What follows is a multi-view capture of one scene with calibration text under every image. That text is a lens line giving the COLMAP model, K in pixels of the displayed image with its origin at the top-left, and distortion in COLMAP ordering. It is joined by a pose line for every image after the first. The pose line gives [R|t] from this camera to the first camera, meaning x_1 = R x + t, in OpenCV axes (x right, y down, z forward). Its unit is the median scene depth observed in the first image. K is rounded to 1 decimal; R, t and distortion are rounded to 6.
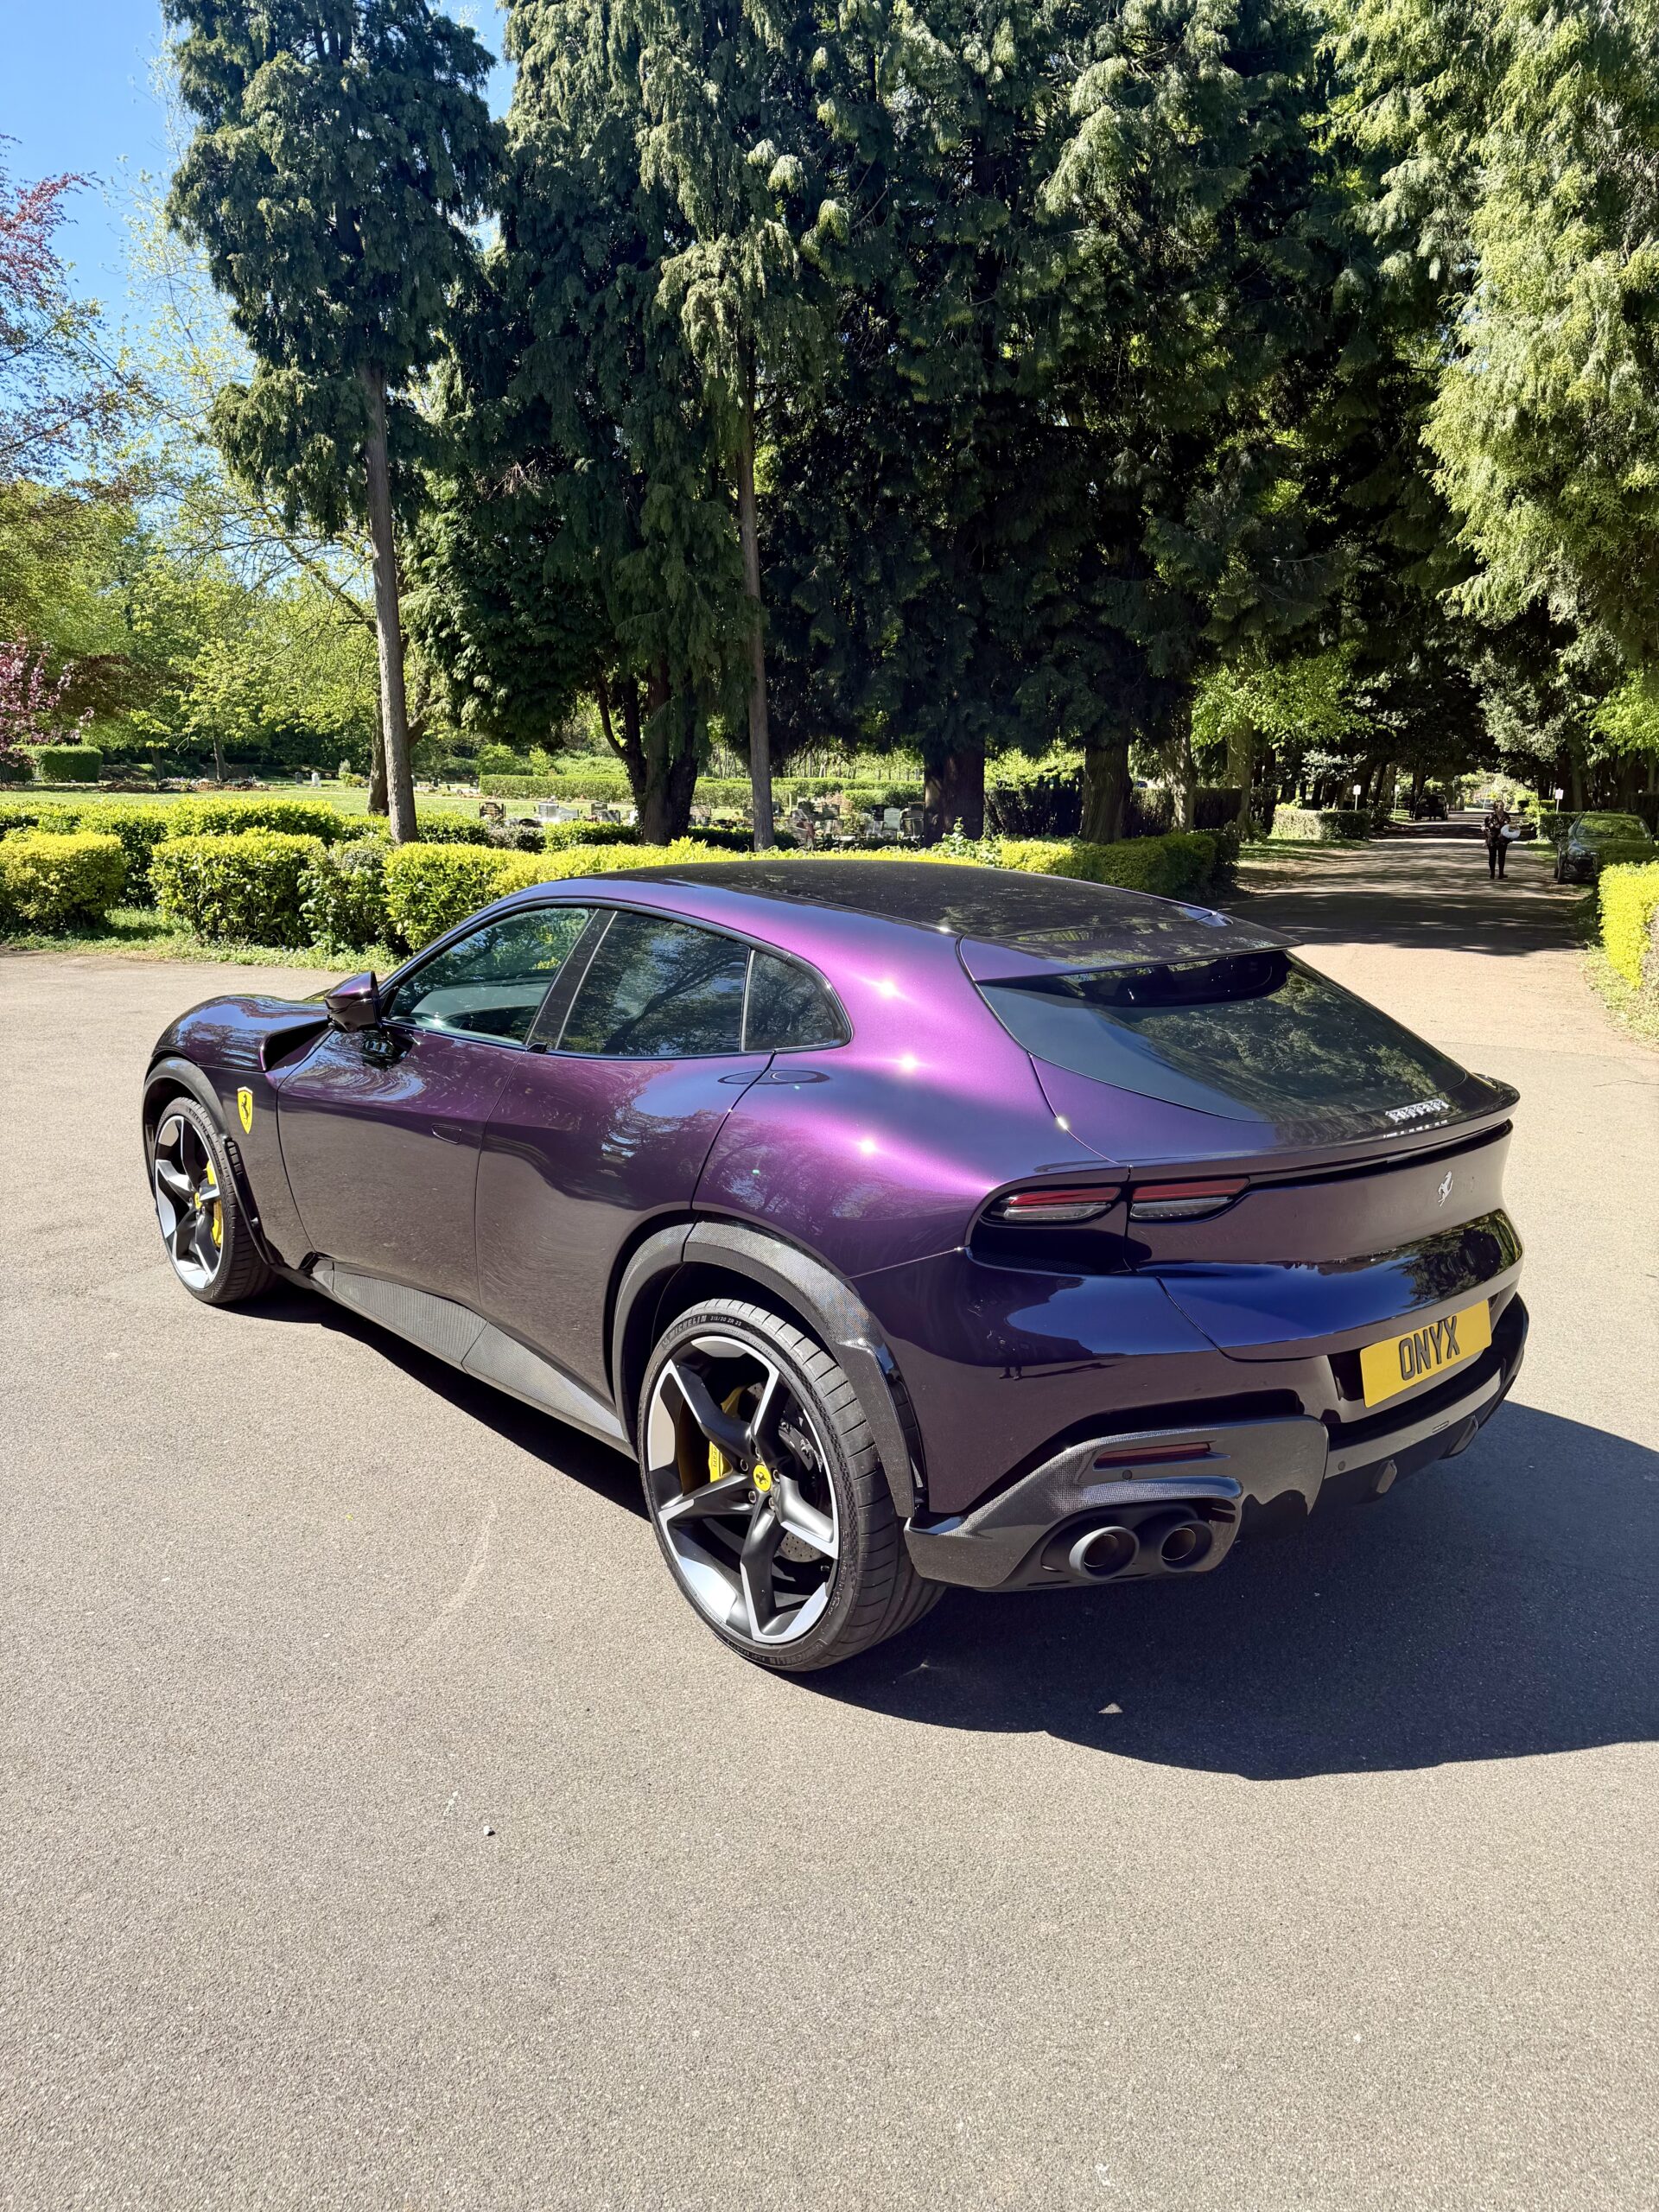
lens RADIAL K [[1555.7, 0, 838.1], [0, 1555.7, 1086.0], [0, 0, 1]] dist [0.051048, -0.086747]
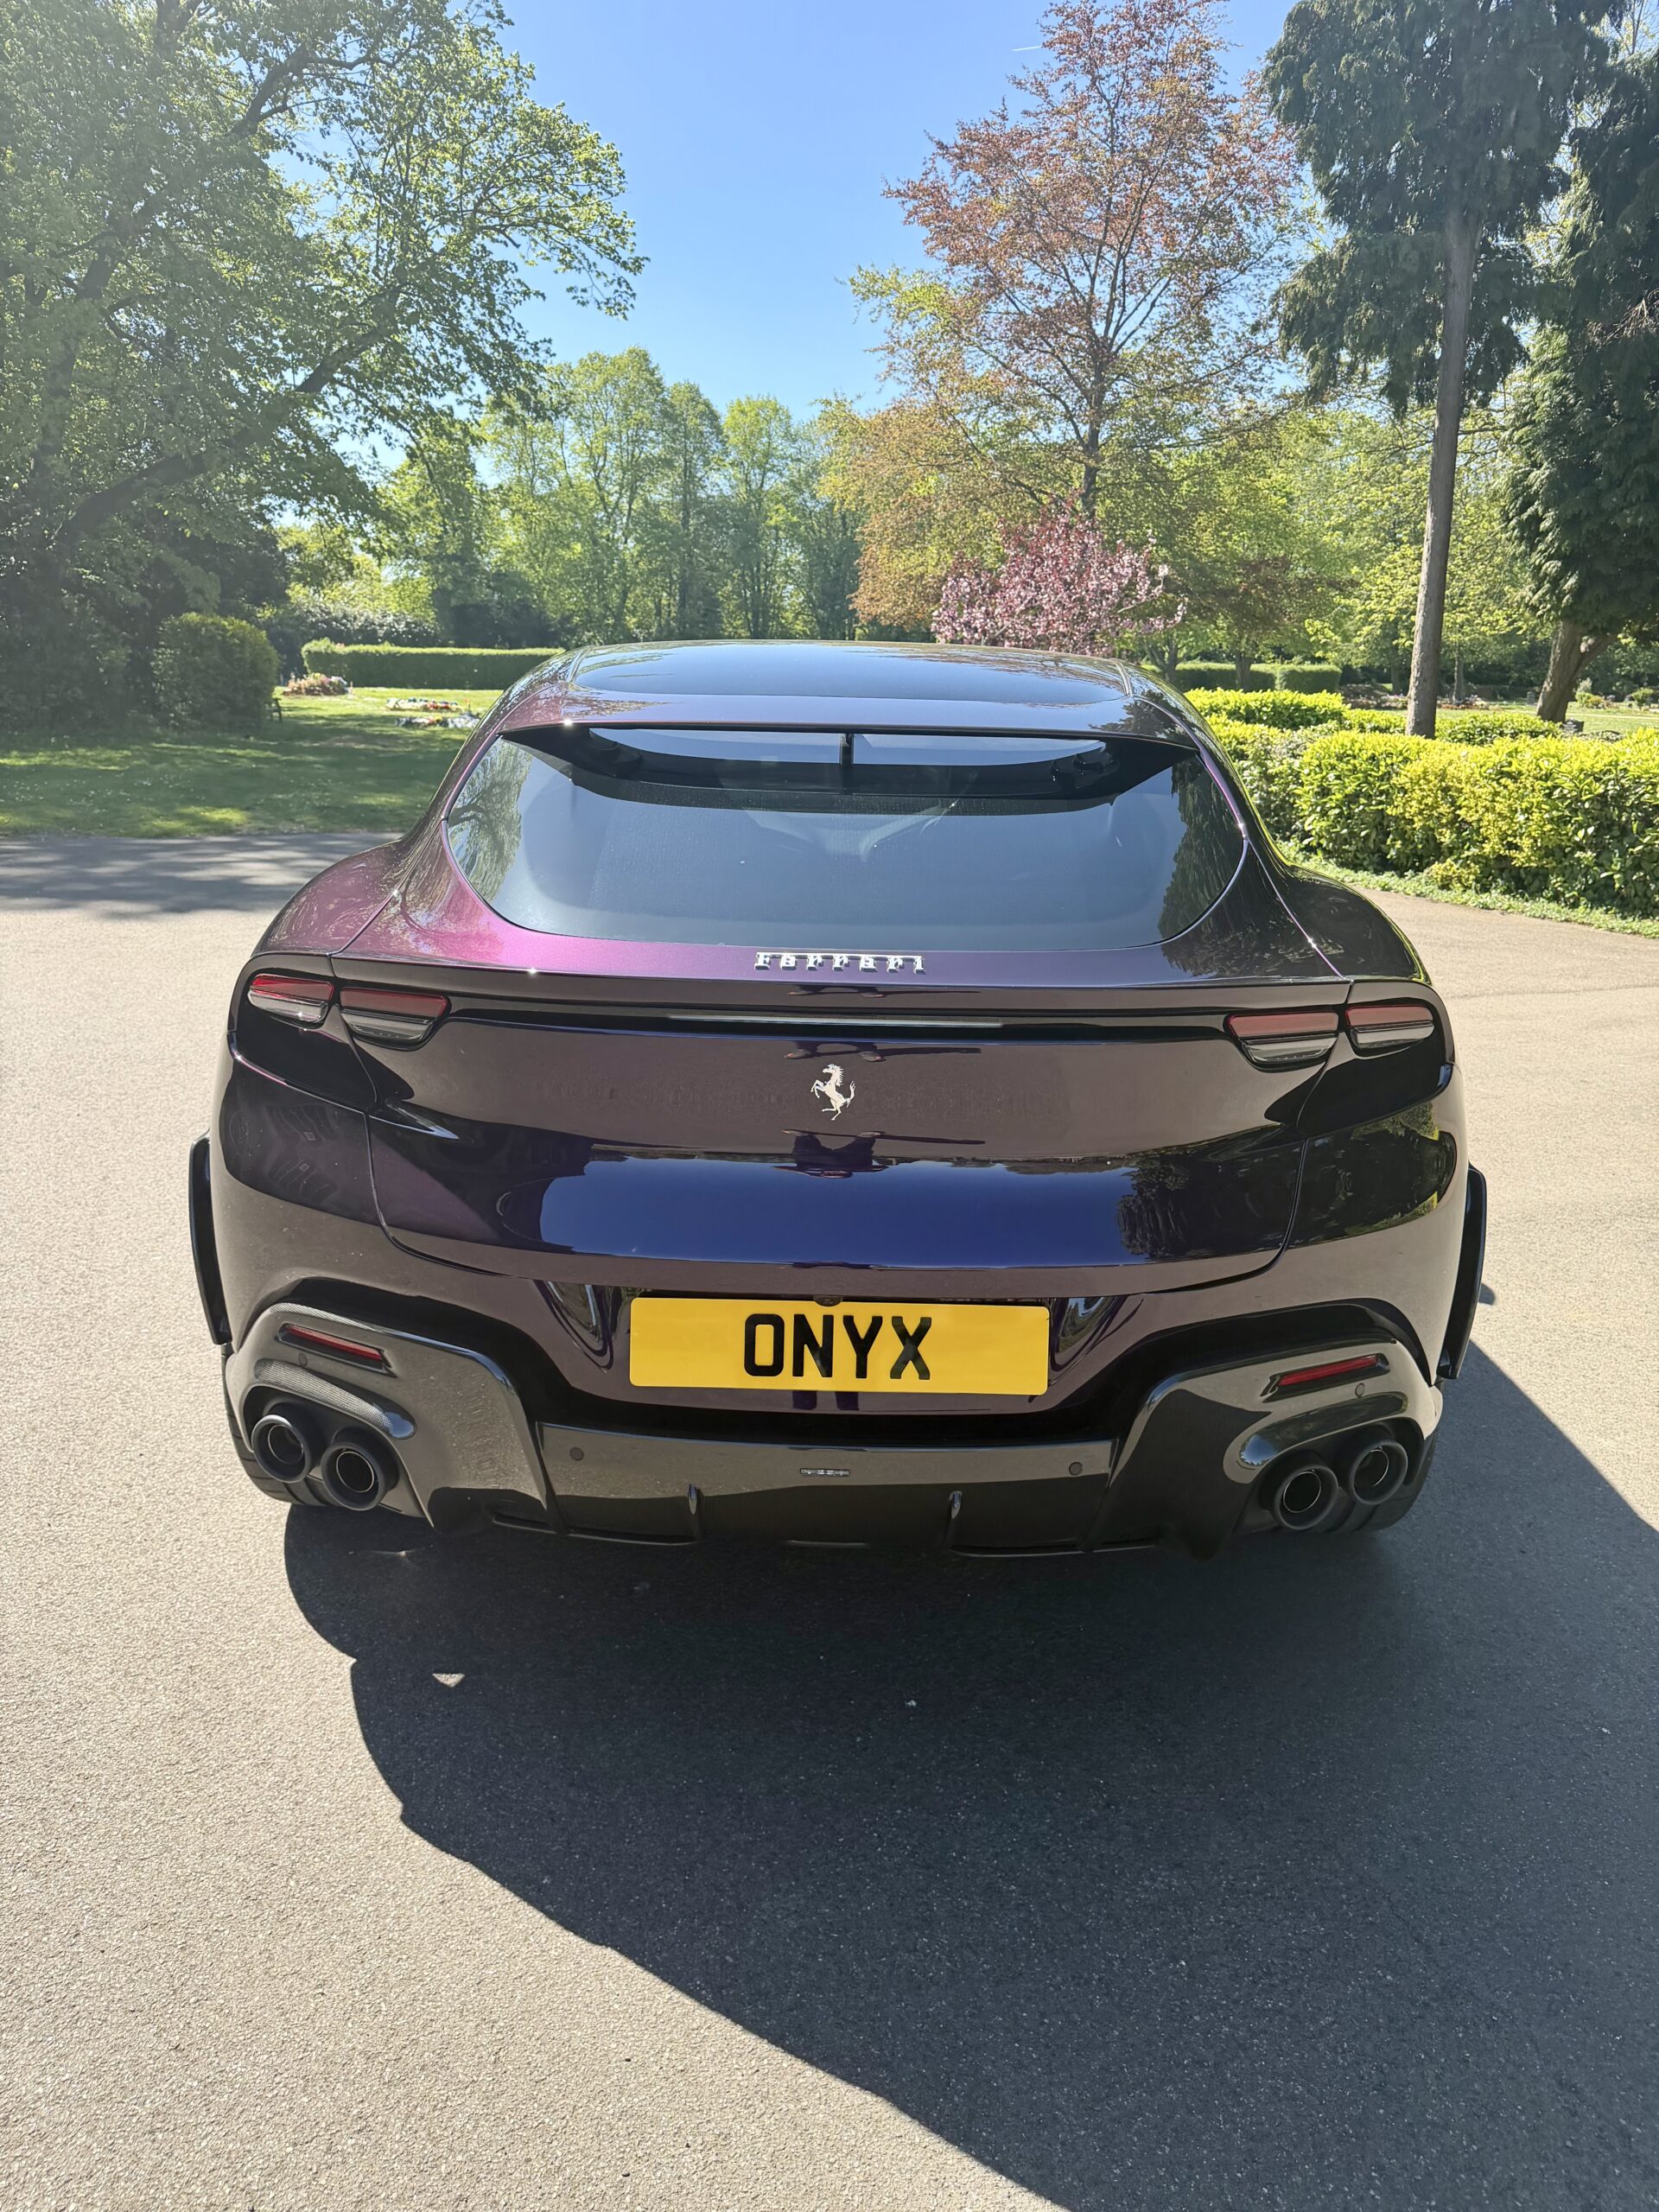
lens RADIAL K [[1555.7, 0, 832.9], [0, 1555.7, 1091.0], [0, 0, 1]] dist [0.051048, -0.086747]
pose [[0.729289, 0.177289, -0.660837, 0.115481], [-0.144129, 0.983981, 0.104922, 0.000202], [0.668853, 0.018727, 0.743159, 0.080709]]
